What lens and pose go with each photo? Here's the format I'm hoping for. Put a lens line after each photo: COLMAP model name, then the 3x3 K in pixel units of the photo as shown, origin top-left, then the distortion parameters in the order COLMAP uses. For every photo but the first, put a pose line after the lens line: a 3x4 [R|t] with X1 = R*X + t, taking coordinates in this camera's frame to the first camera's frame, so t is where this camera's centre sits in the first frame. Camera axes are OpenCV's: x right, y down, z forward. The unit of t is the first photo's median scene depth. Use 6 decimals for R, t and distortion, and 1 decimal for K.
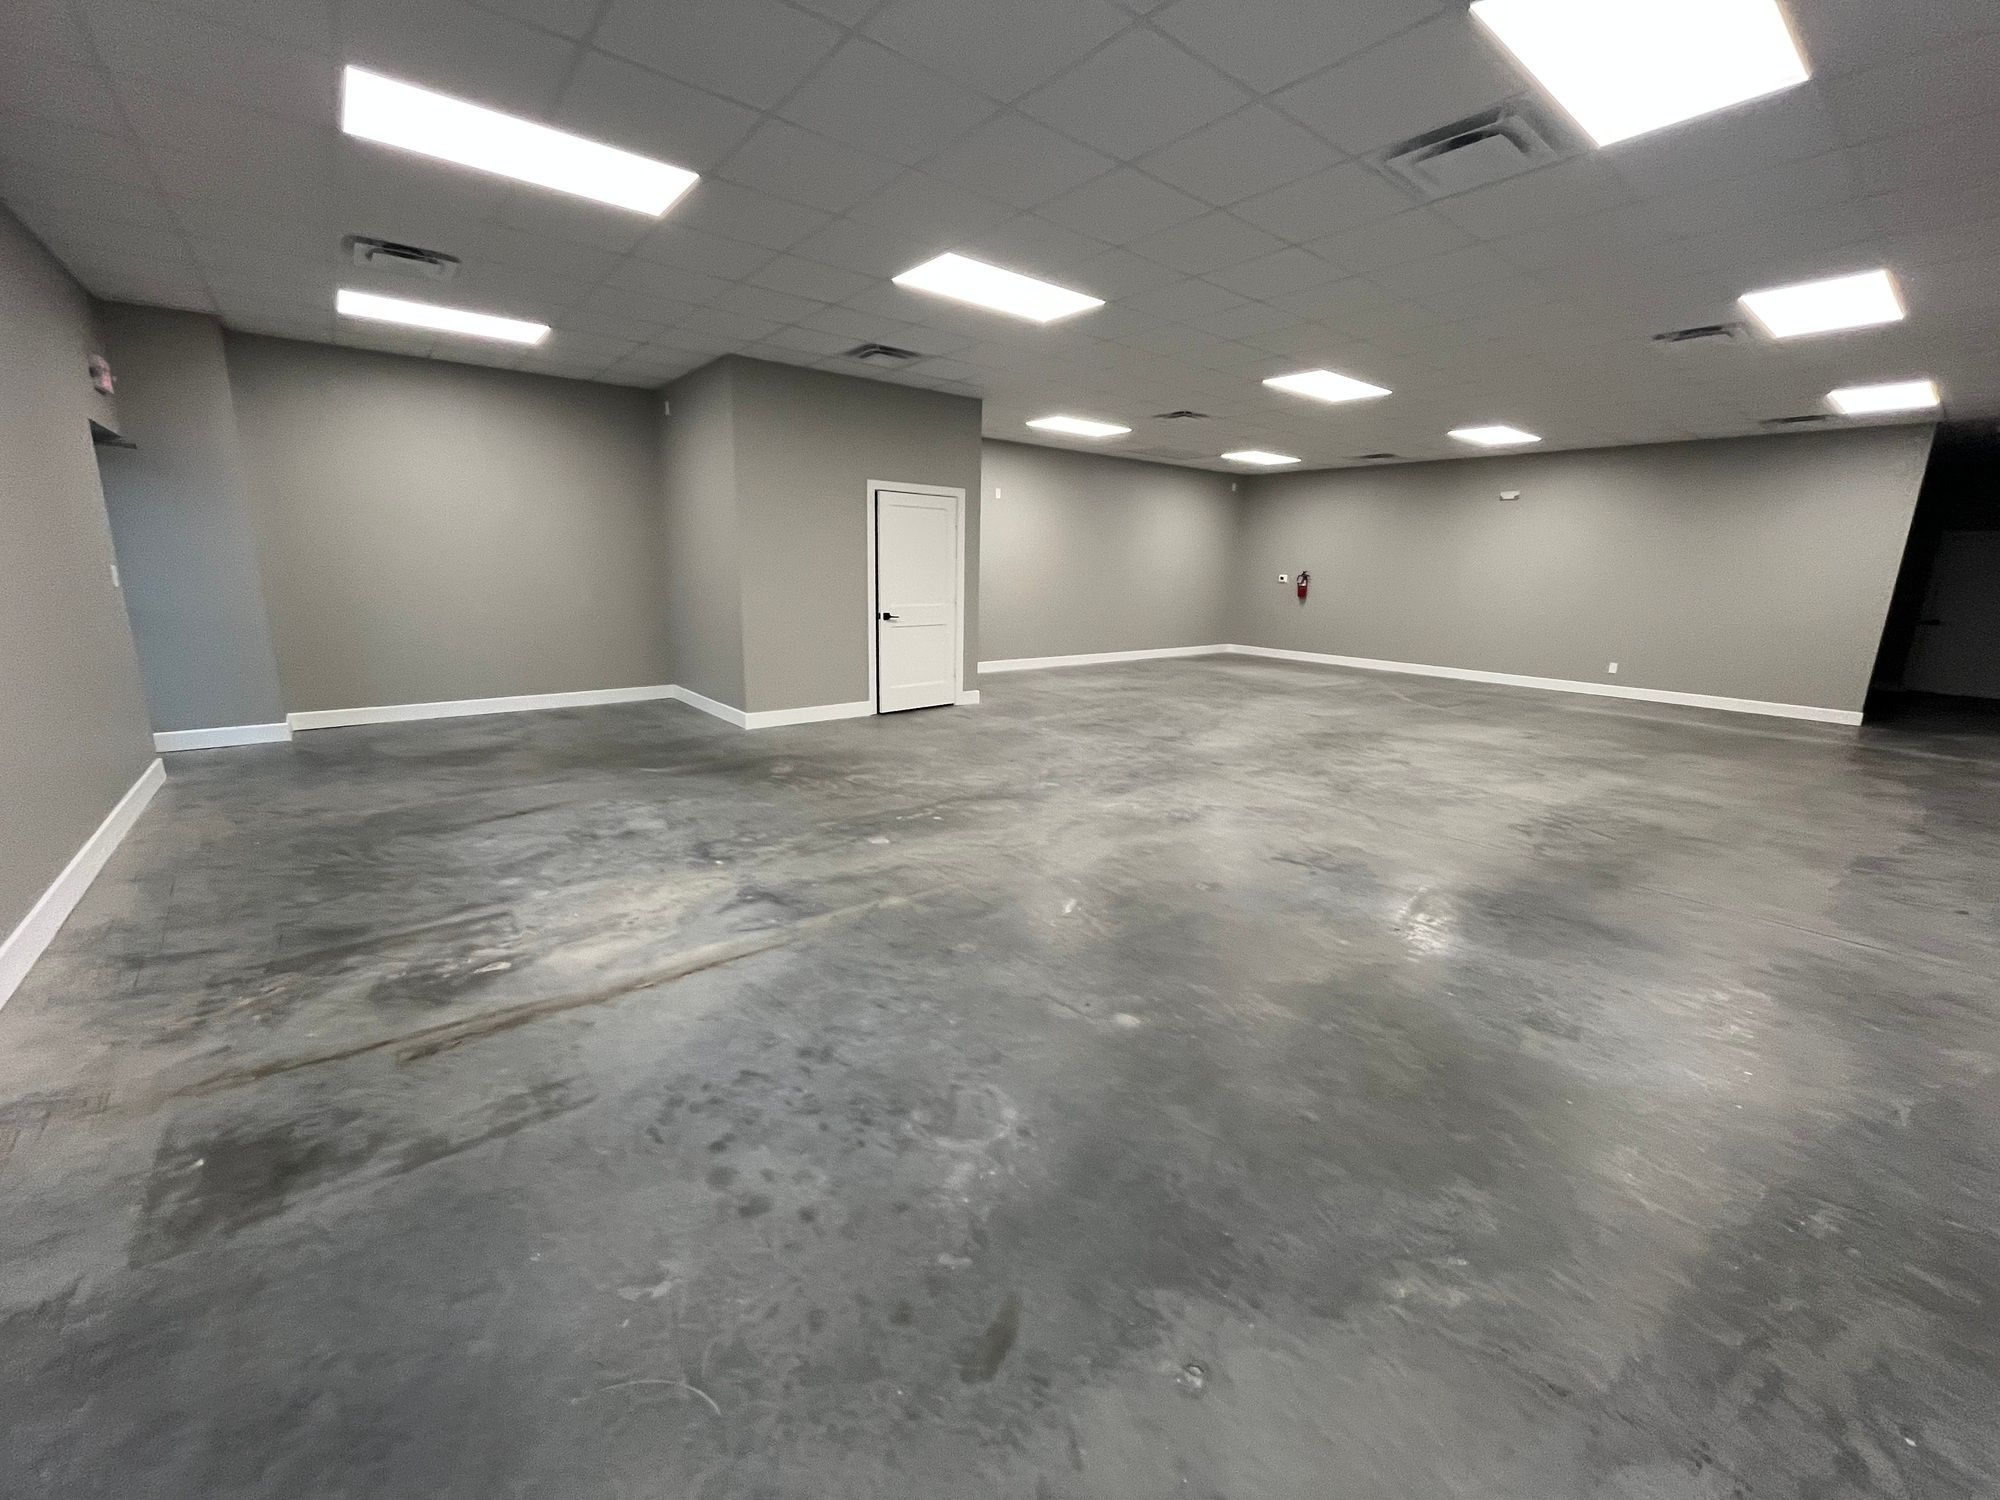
lens RADIAL K [[801.1, 0, 994.5], [0, 801.1, 747.4], [0, 0, 1]] dist [-0.003285, -0.000215]
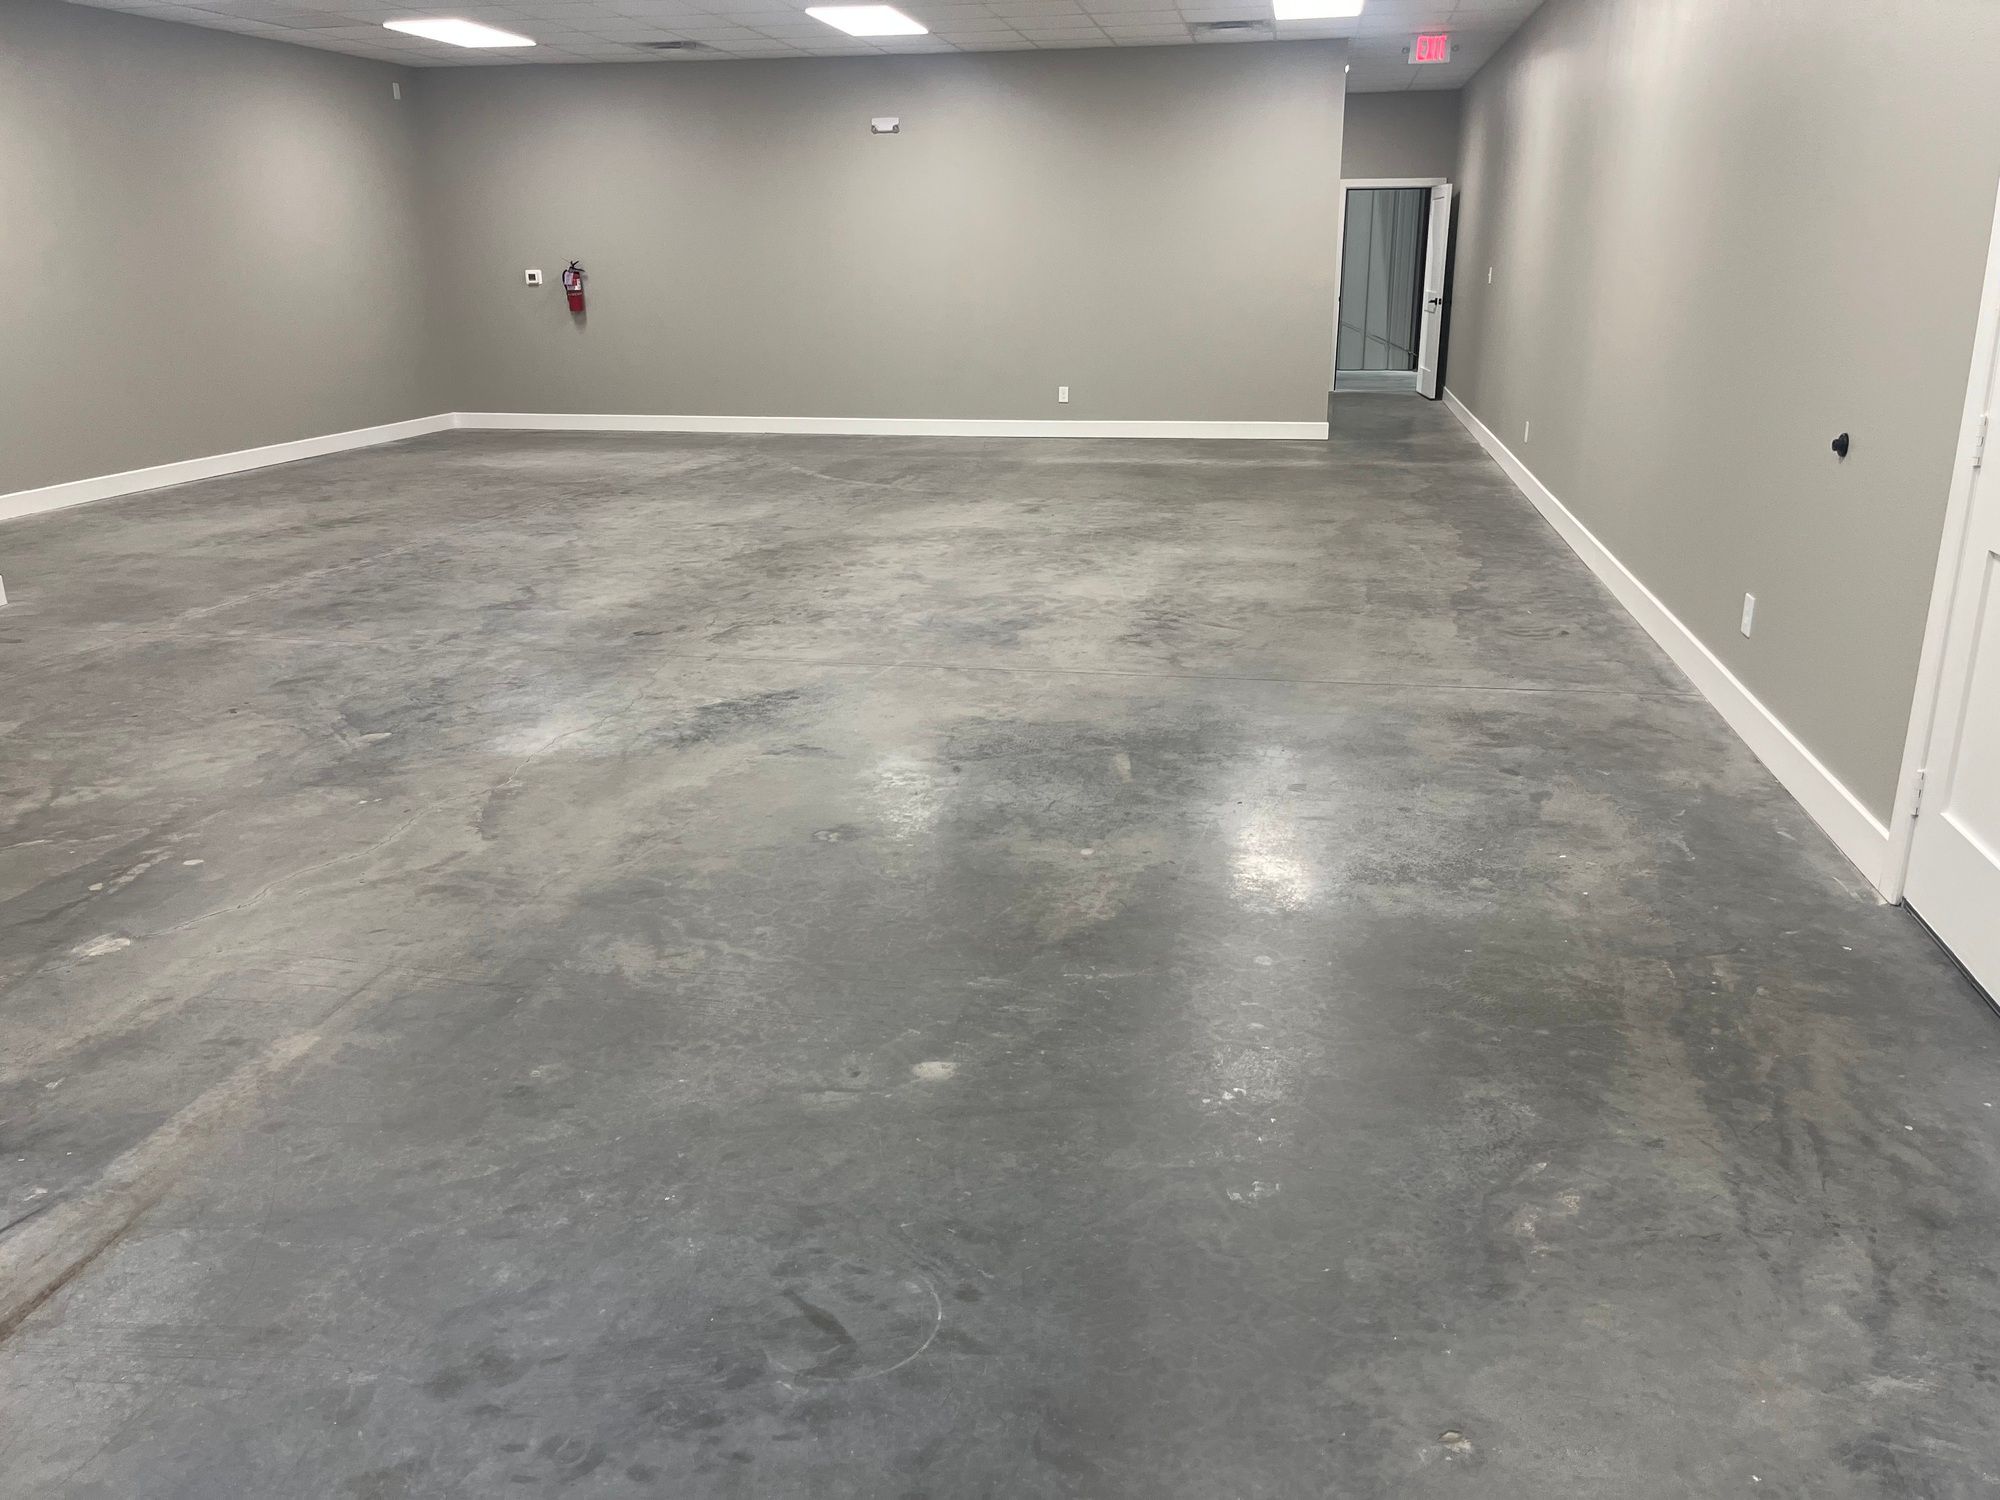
lens RADIAL K [[1508.3, 0, 1016.8], [0, 1508.3, 737.1], [0, 0, 1]] dist [0.056933, -0.078616]
pose [[0.756822, -0.225930, 0.613332, -0.275483], [0.172169, 0.974130, 0.146387, -0.028248], [-0.630538, -0.005192, 0.776141, 0.082462]]
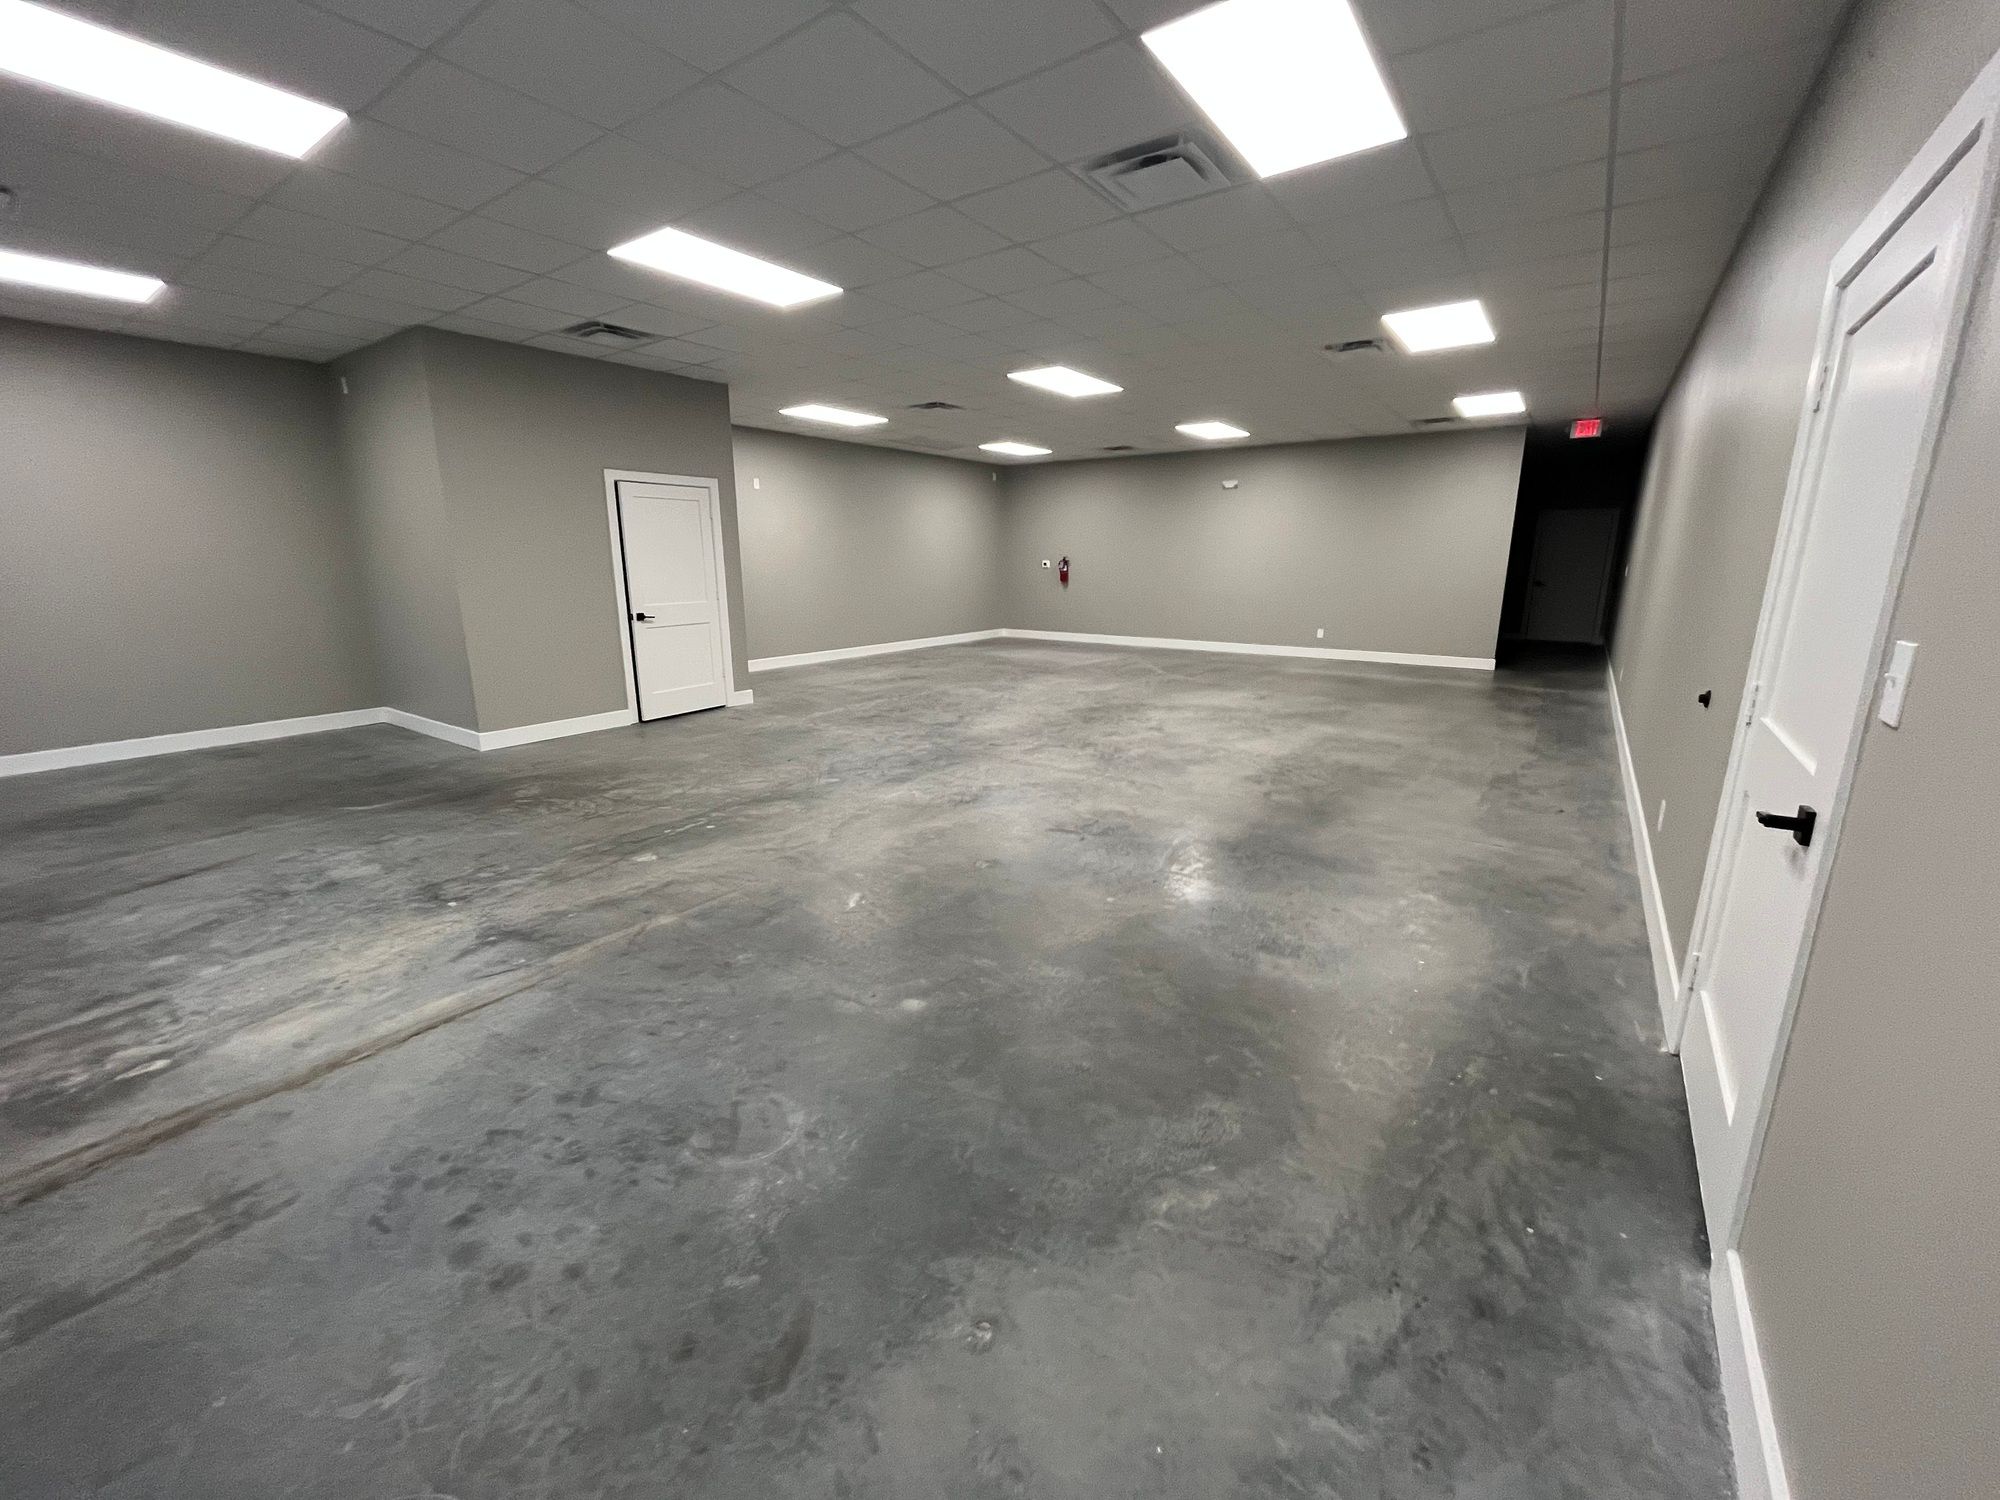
lens RADIAL K [[801.1, 0, 993.4], [0, 801.1, 746.8], [0, 0, 1]] dist [-0.003285, -0.000215]
pose [[0.963733, -0.085429, 0.252826, 0.024013], [0.082781, 0.996344, 0.021112, 0.001388], [-0.253705, 0.000583, 0.967281, -0.005949]]
